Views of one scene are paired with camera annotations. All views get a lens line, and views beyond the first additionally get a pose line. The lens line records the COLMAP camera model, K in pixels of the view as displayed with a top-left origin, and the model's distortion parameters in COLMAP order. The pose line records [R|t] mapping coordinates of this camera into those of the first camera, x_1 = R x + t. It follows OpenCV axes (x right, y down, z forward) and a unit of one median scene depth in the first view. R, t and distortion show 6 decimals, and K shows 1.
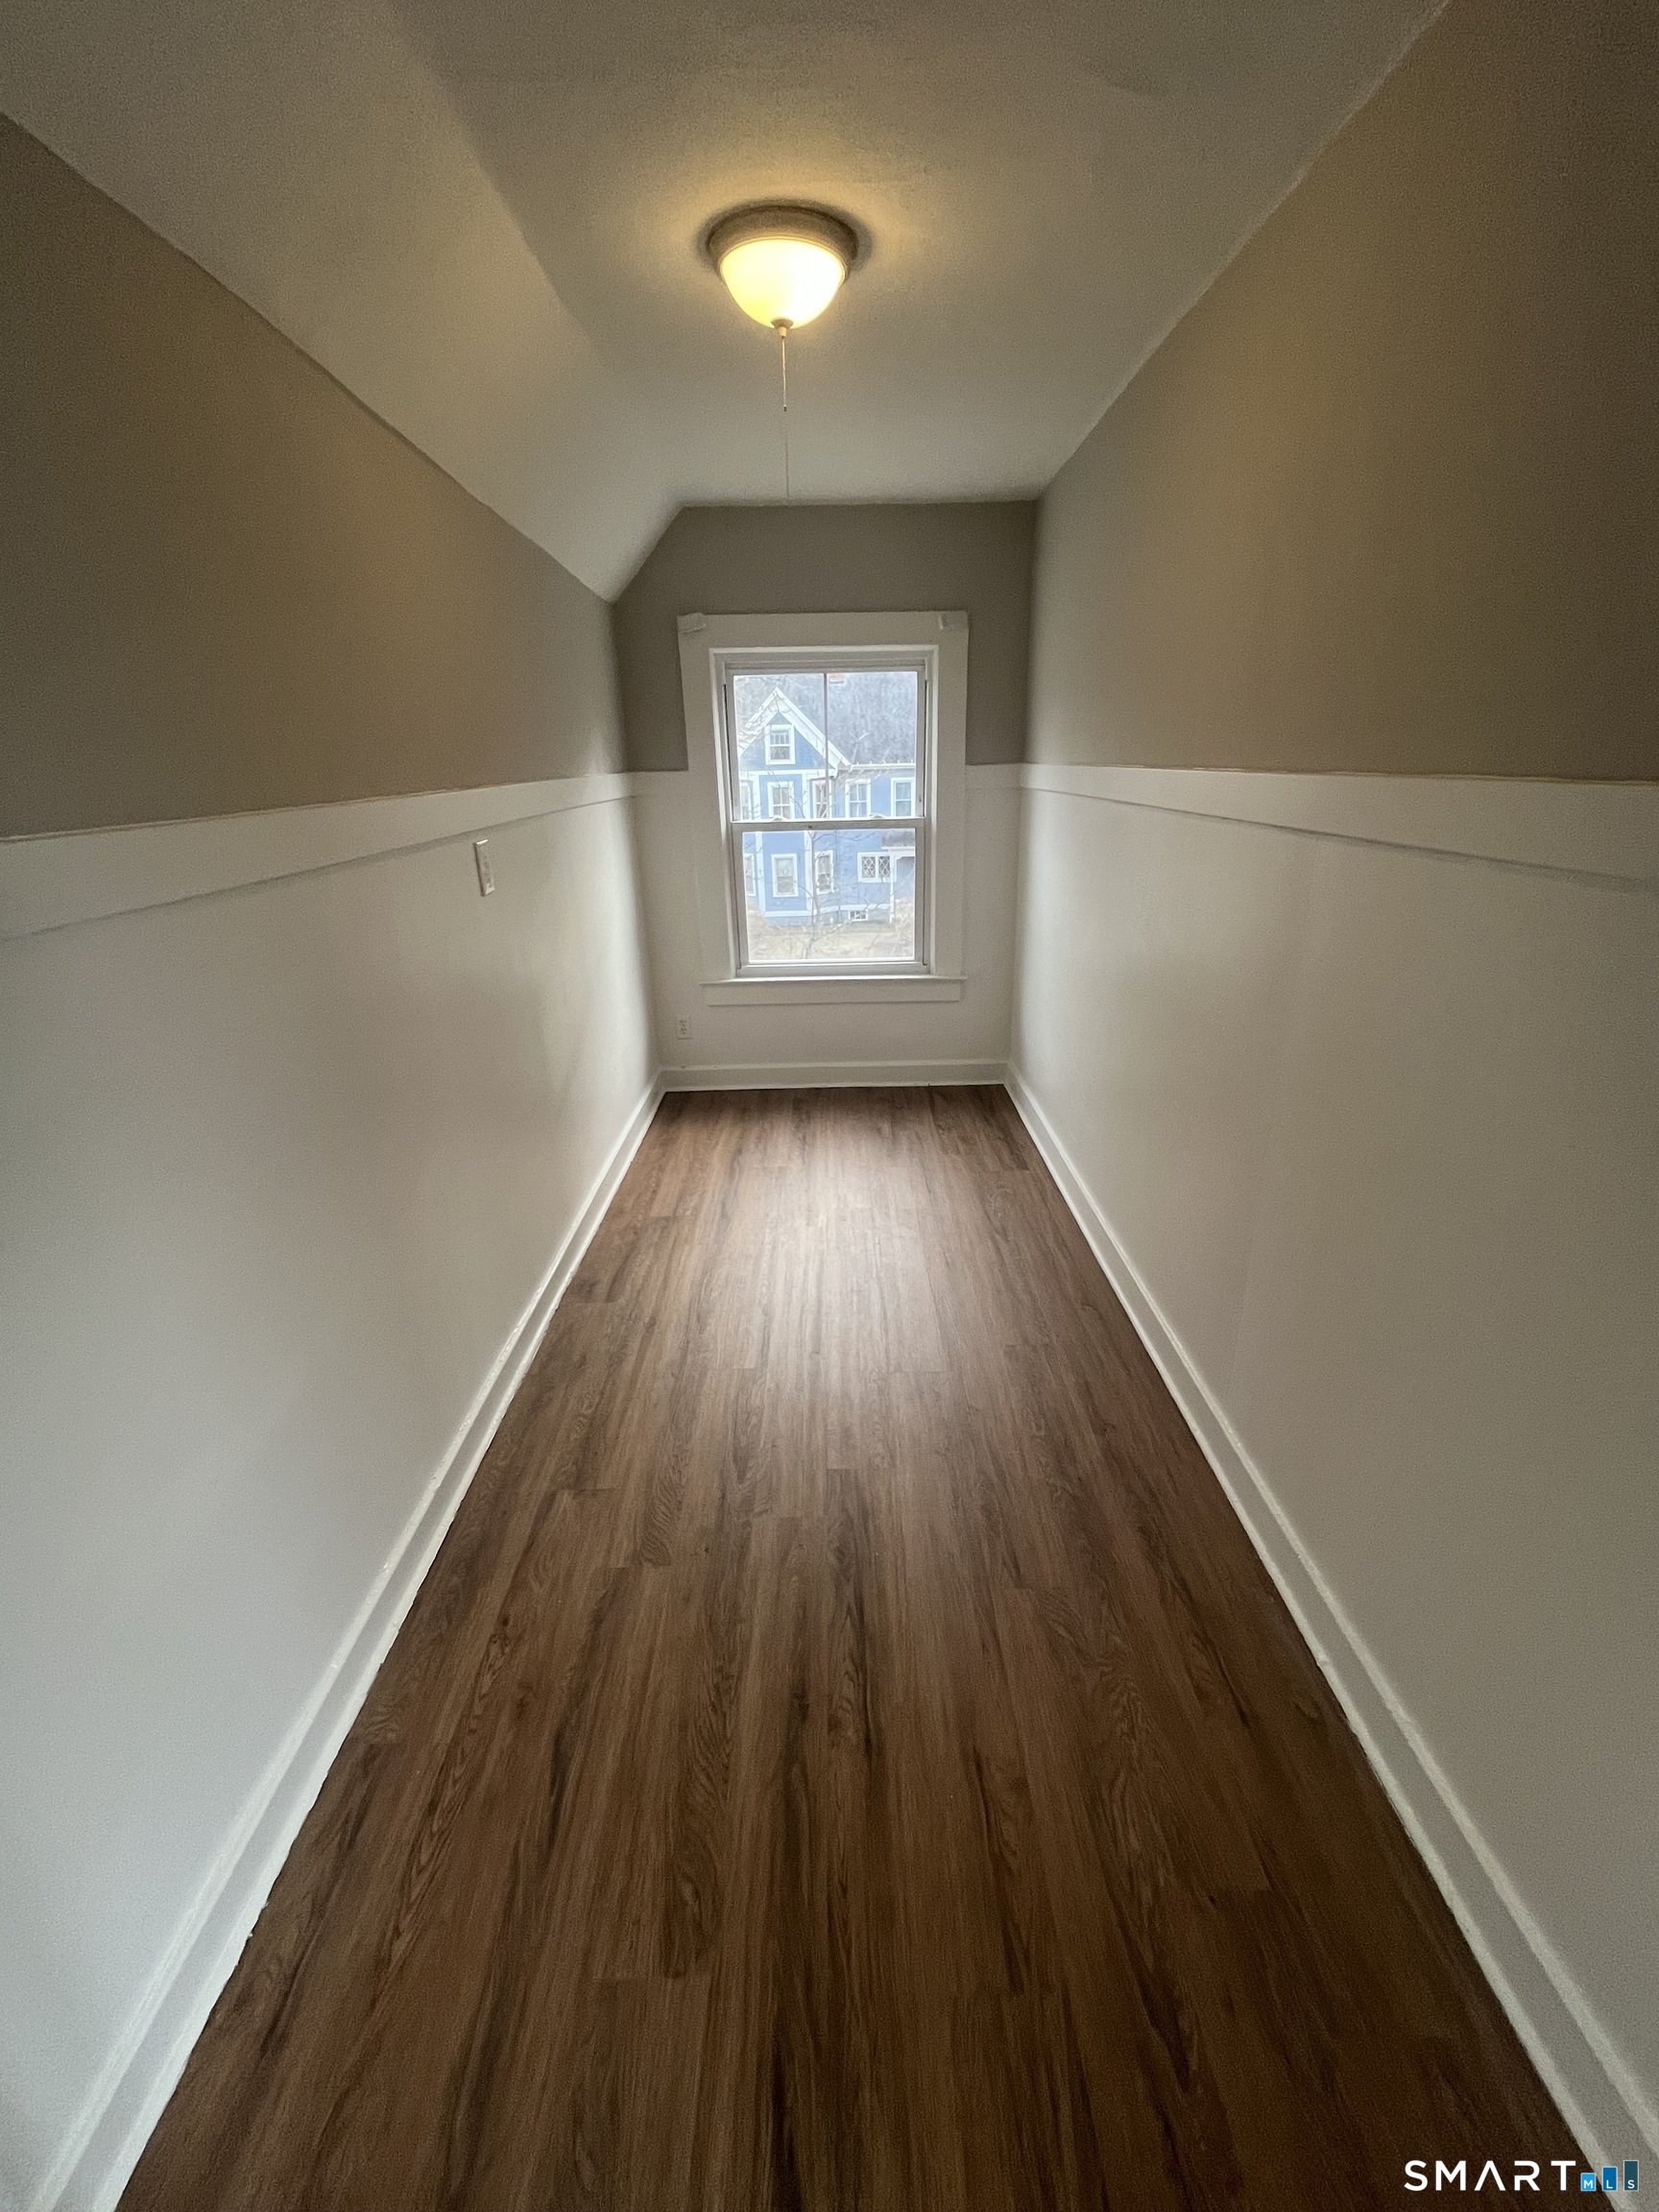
lens RADIAL K [[885.7, 0, 829.5], [0, 885.7, 1106.0], [0, 0, 1]] dist [0.000068, -0.000108]
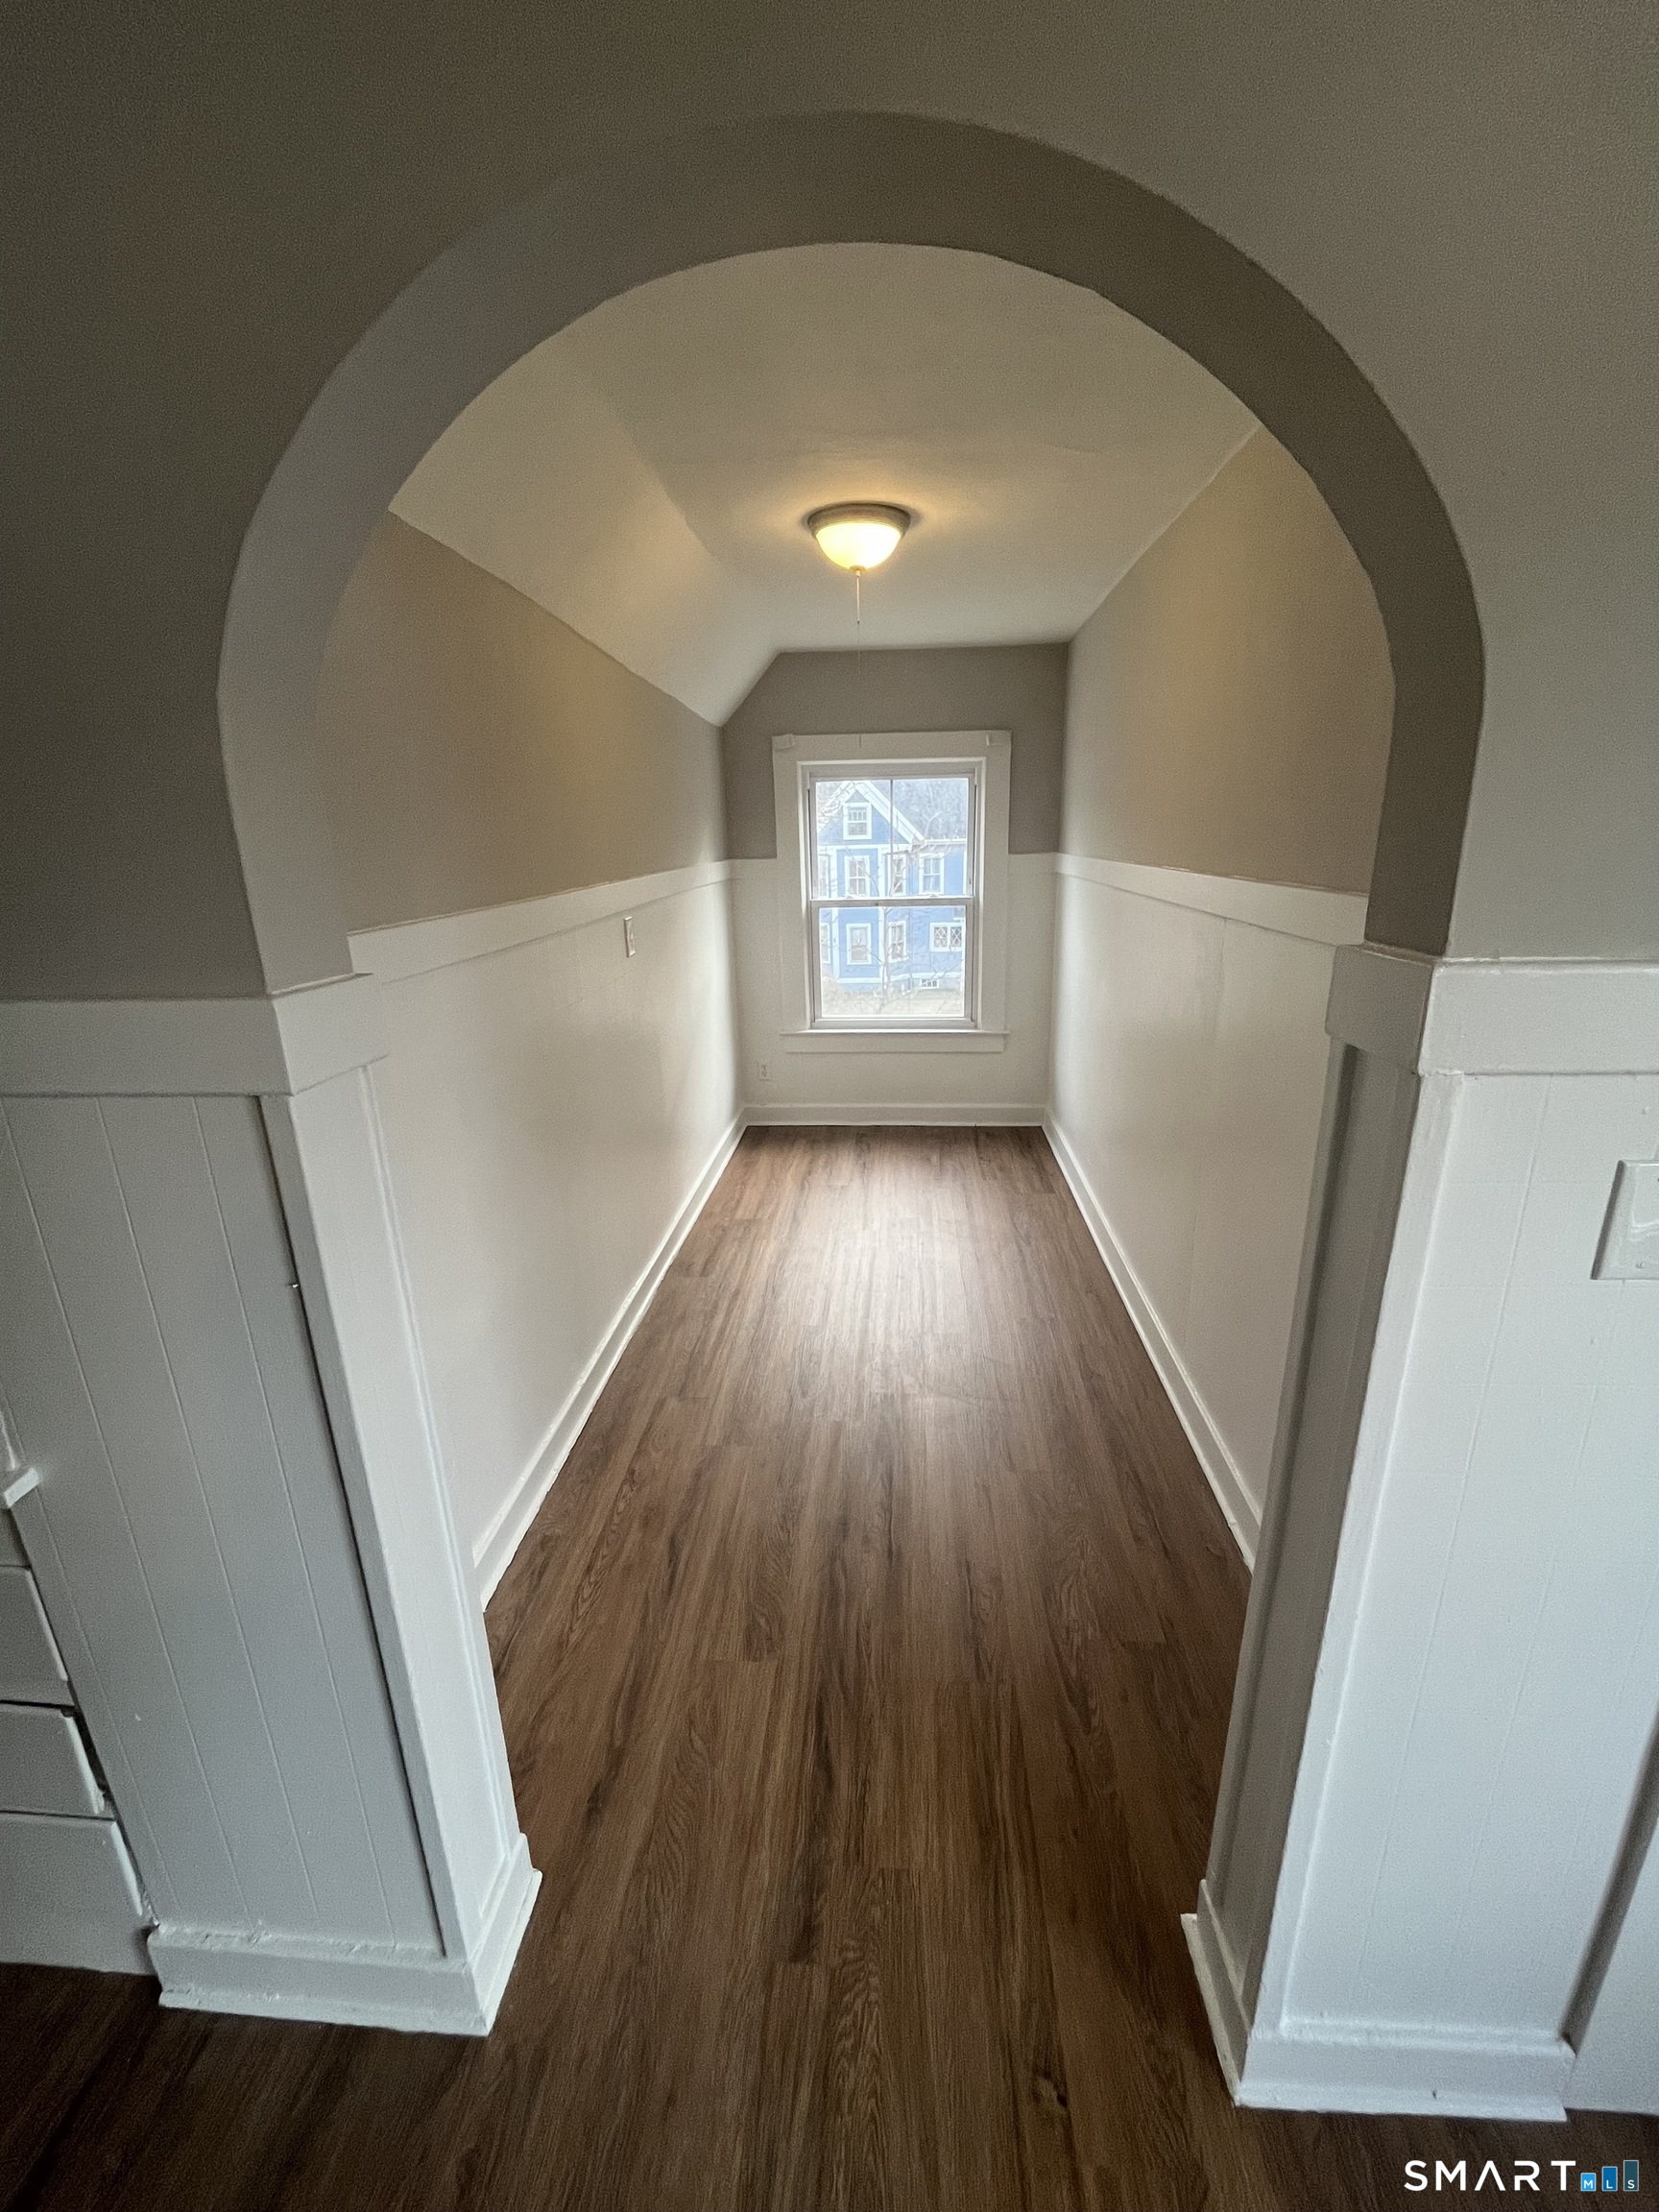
lens RADIAL K [[885.7, 0, 829.5], [0, 885.7, 1106.0], [0, 0, 1]] dist [0.000068, -0.000108]
pose [[0.996609, 0.022710, -0.079081, 0.020689], [-0.028492, 0.996942, -0.072767, 0.057622], [0.077187, 0.074773, 0.994209, -0.221091]]
